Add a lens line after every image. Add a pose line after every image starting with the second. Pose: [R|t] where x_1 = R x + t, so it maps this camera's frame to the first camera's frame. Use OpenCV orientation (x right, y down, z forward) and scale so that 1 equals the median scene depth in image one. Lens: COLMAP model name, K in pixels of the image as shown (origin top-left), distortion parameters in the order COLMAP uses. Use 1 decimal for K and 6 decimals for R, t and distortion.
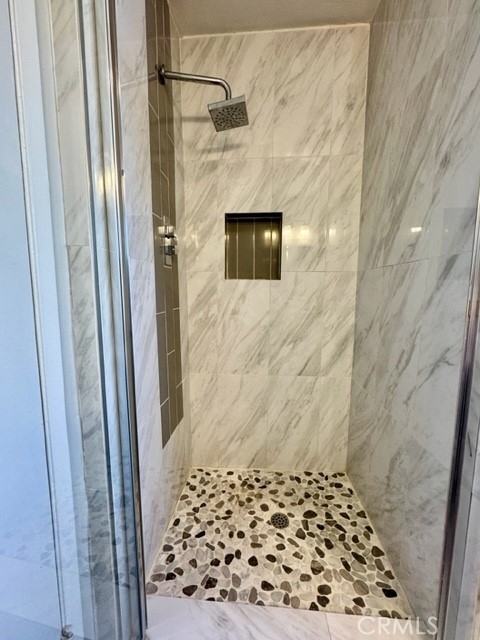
lens RADIAL K [[255.2, 0, 240.0], [0, 255.2, 320.0], [0, 0, 1]] dist [-0.004329, 0.000323]
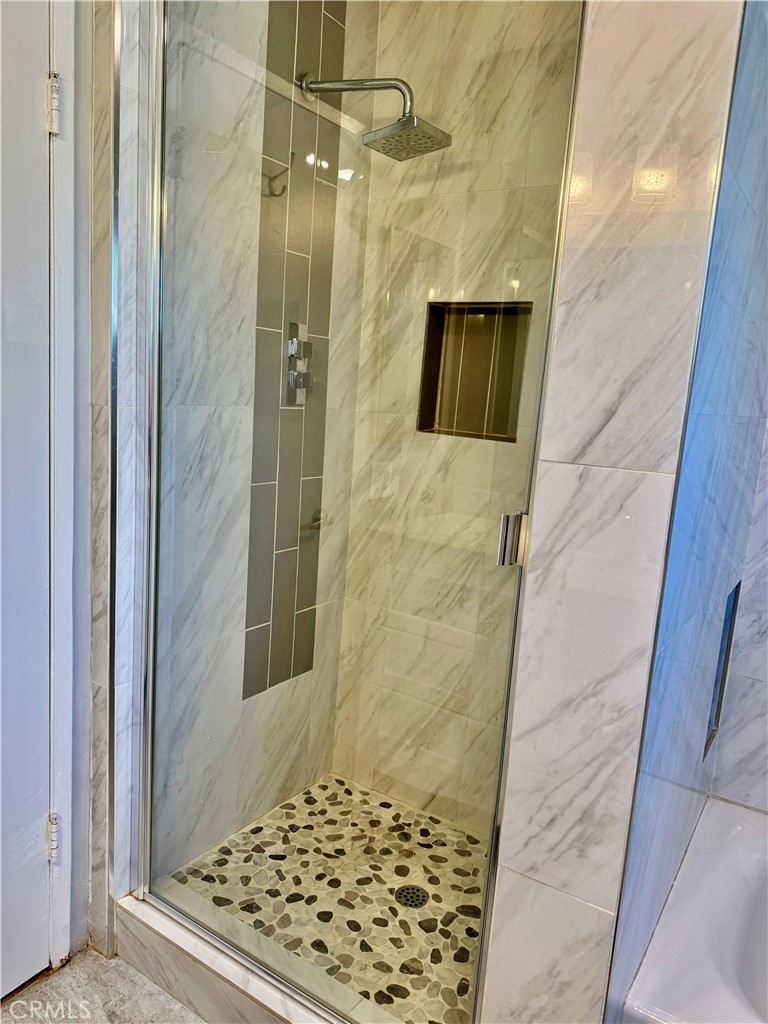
lens RADIAL K [[727.7, 0, 384.0], [0, 727.7, 512.0], [0, 0, 1]] dist [0.027897, -0.043792]
pose [[0.870802, 0.143258, -0.470299, 0.713440], [-0.127098, 0.989683, 0.066134, -0.102177], [0.474922, 0.002184, 0.880025, -0.377289]]
